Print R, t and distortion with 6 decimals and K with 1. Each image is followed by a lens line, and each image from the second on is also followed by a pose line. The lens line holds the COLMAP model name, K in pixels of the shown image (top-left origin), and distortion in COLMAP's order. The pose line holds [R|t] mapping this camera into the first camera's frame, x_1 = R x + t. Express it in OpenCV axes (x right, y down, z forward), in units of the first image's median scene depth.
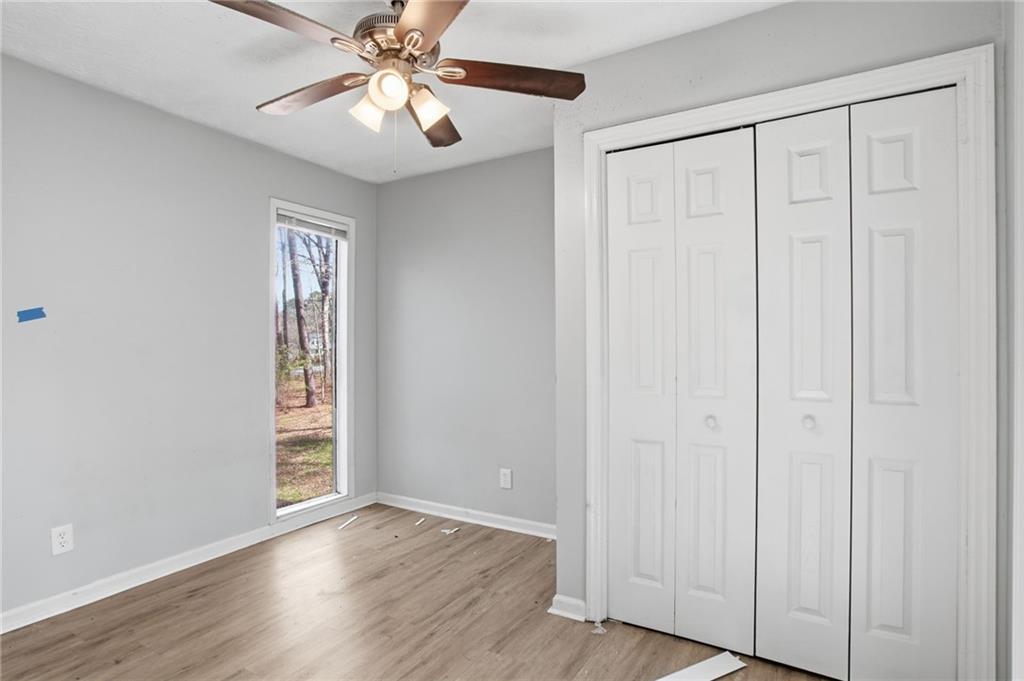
lens RADIAL K [[521.7, 0, 513.4], [0, 521.7, 346.1], [0, 0, 1]] dist [-0.078747, 0.037953]
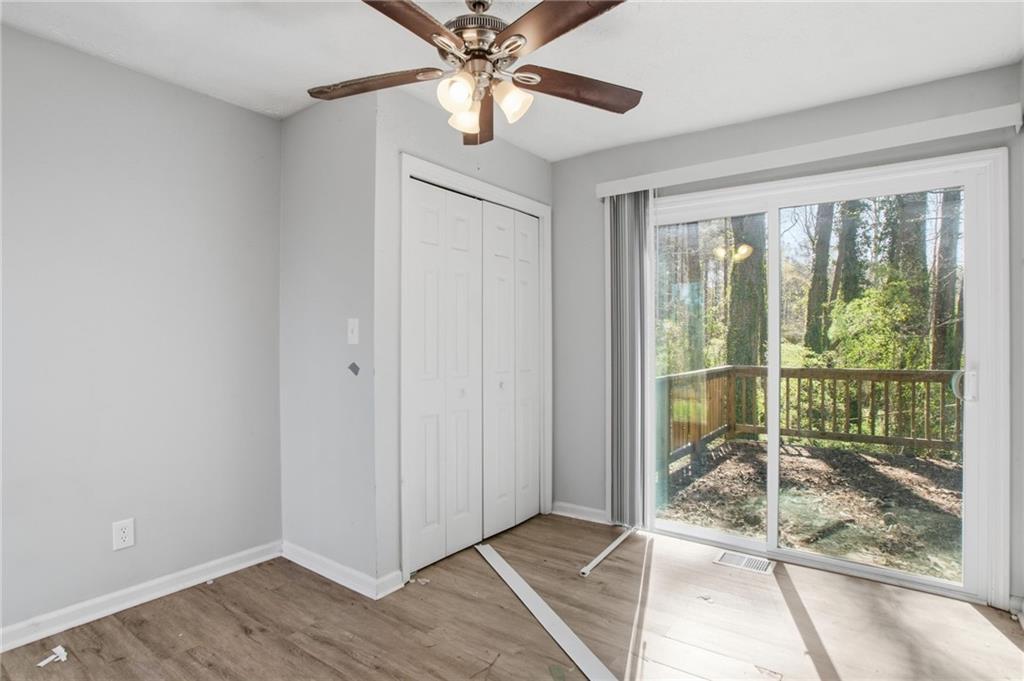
lens RADIAL K [[521.7, 0, 513.4], [0, 521.7, 346.1], [0, 0, 1]] dist [-0.078747, 0.037953]
pose [[0.104106, -0.006893, 0.994542, -0.945072], [0.000915, 0.999976, 0.006835, 0.002433], [-0.994566, 0.000199, 0.104110, 0.634341]]
